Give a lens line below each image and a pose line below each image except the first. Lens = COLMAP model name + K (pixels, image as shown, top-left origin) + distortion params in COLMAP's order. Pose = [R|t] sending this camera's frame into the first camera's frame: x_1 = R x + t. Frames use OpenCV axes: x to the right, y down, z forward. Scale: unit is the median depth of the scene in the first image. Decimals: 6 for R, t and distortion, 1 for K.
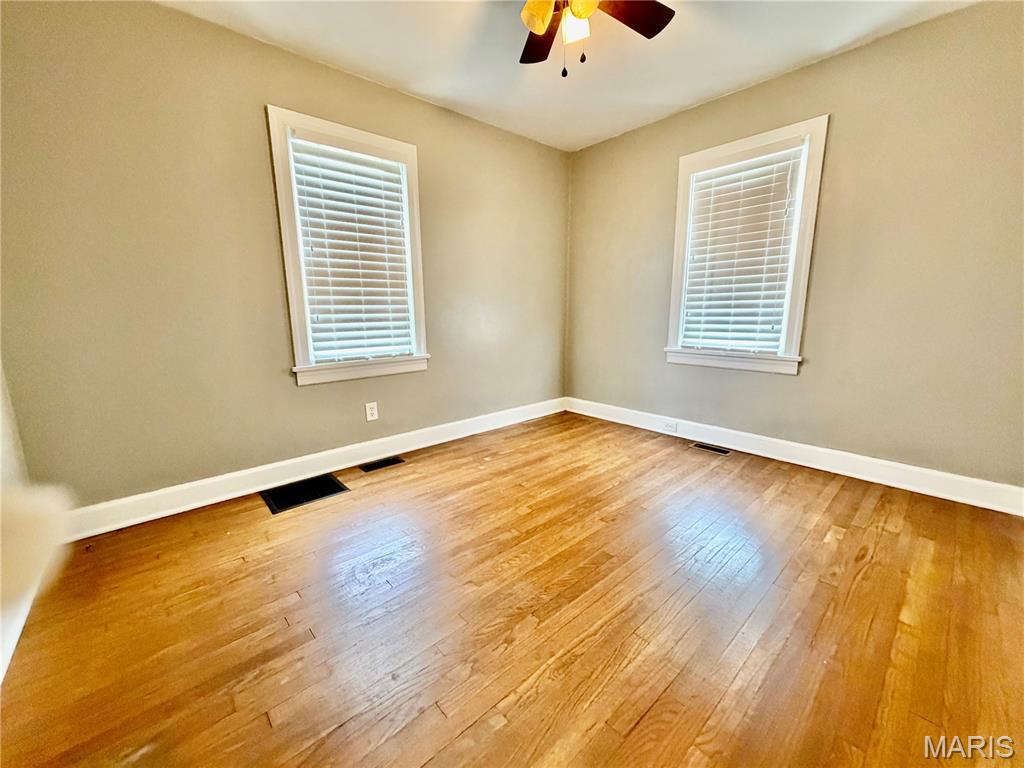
lens RADIAL K [[408.6, 0, 510.9], [0, 408.6, 381.3], [0, 0, 1]] dist [0.001529, 0.000046]
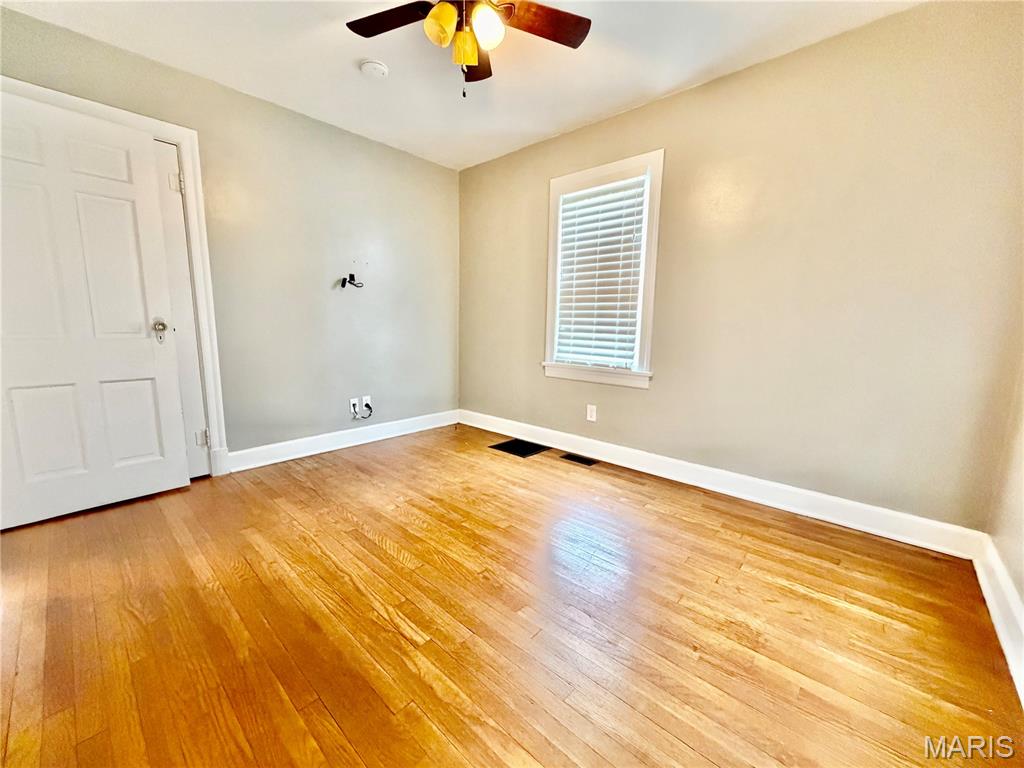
lens RADIAL K [[408.6, 0, 513.2], [0, 408.6, 382.0], [0, 0, 1]] dist [0.001529, 0.000046]
pose [[0.101815, 0.157298, -0.982289, 0.723703], [-0.194228, 0.971560, 0.135448, -0.118689], [0.975658, 0.176997, 0.129471, 0.635892]]
